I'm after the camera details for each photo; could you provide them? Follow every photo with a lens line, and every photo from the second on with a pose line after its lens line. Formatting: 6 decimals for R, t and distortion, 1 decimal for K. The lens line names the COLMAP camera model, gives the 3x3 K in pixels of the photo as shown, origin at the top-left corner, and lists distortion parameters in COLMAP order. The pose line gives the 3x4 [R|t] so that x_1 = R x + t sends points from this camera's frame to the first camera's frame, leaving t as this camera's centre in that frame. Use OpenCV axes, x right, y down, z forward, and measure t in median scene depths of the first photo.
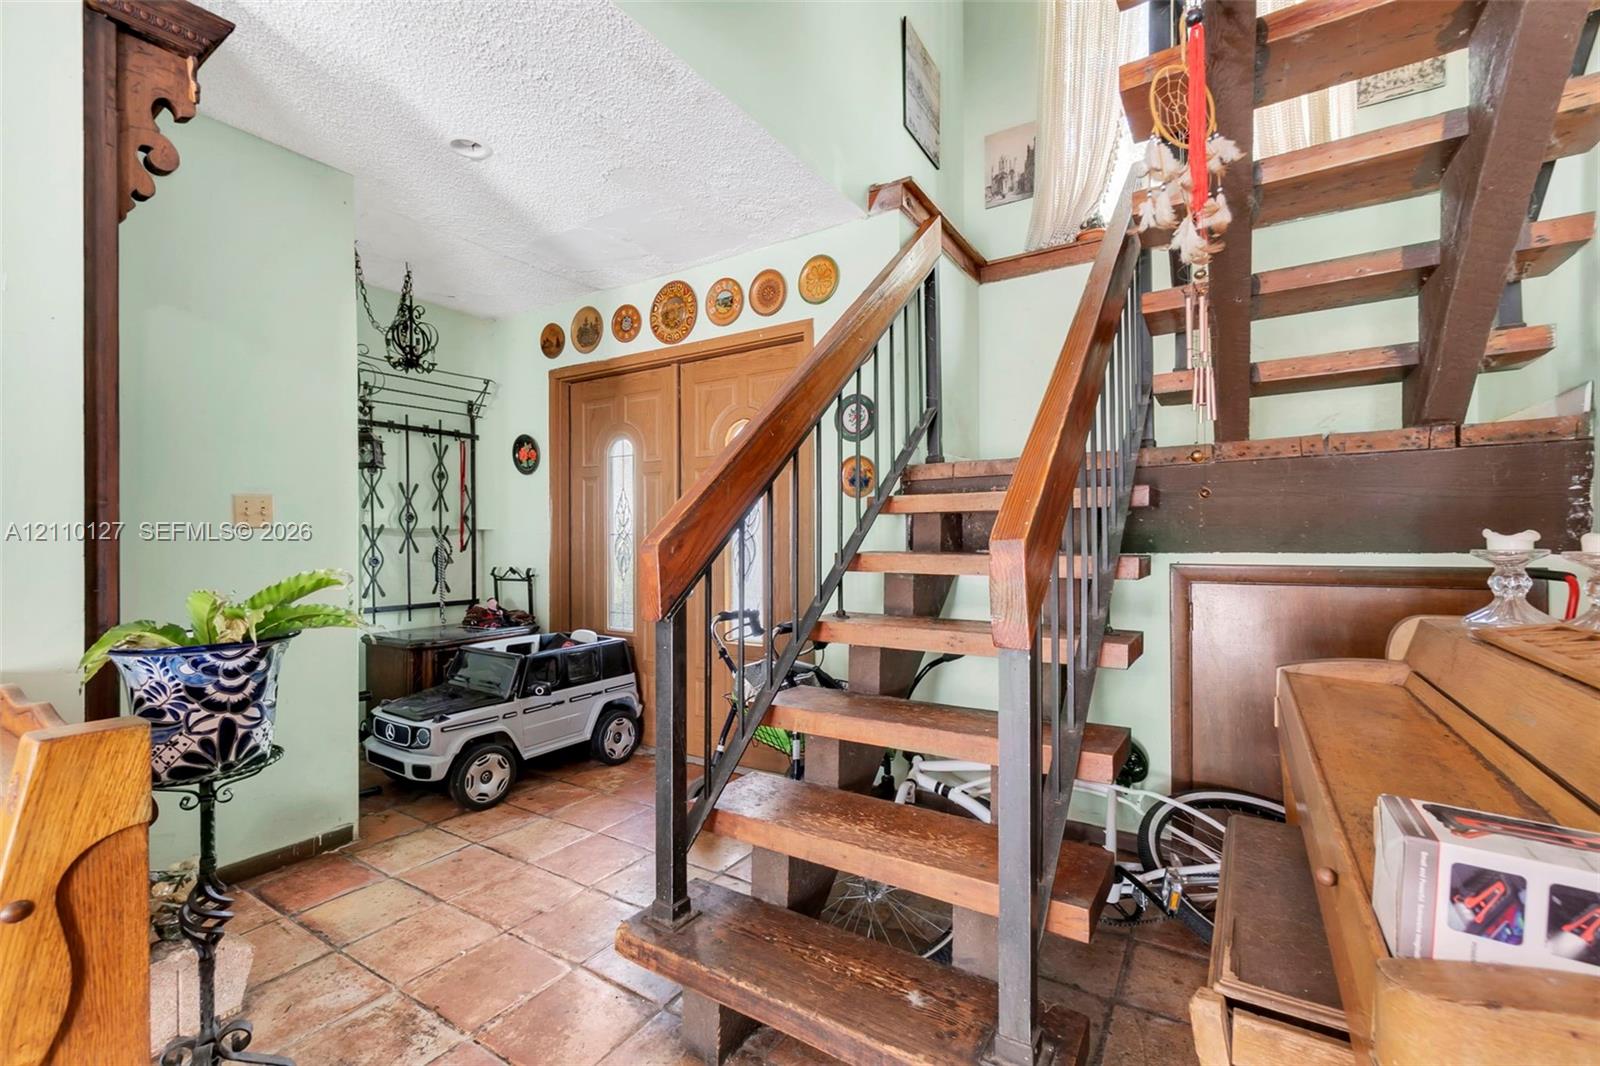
lens RADIAL K [[690.7, 0, 803.7], [0, 690.7, 537.7], [0, 0, 1]] dist [0.000477, -0.000974]
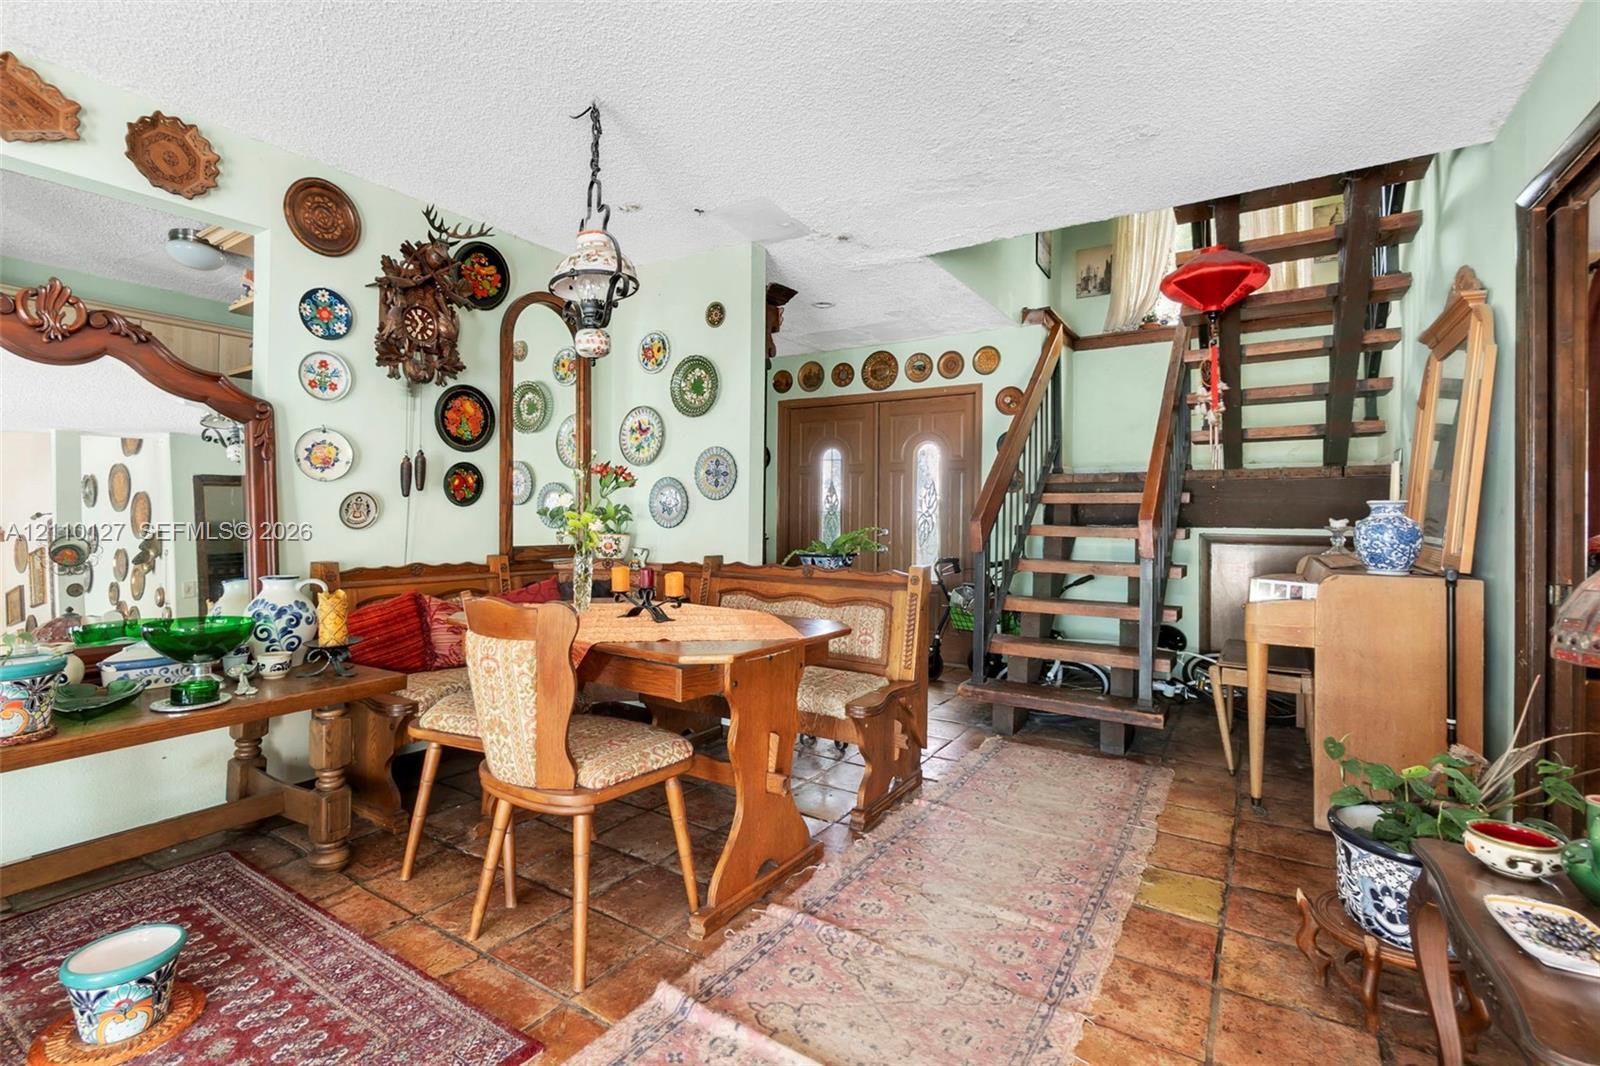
lens RADIAL K [[759.2, 0, 780.2], [0, 759.2, 513.5], [0, 0, 1]] dist [-0.002715, 0.001753]
pose [[0.999933, 0.010883, -0.003855, -0.493132], [-0.010872, 0.999937, 0.002810, -0.007691], [0.003885, -0.002768, 0.999989, -0.873577]]
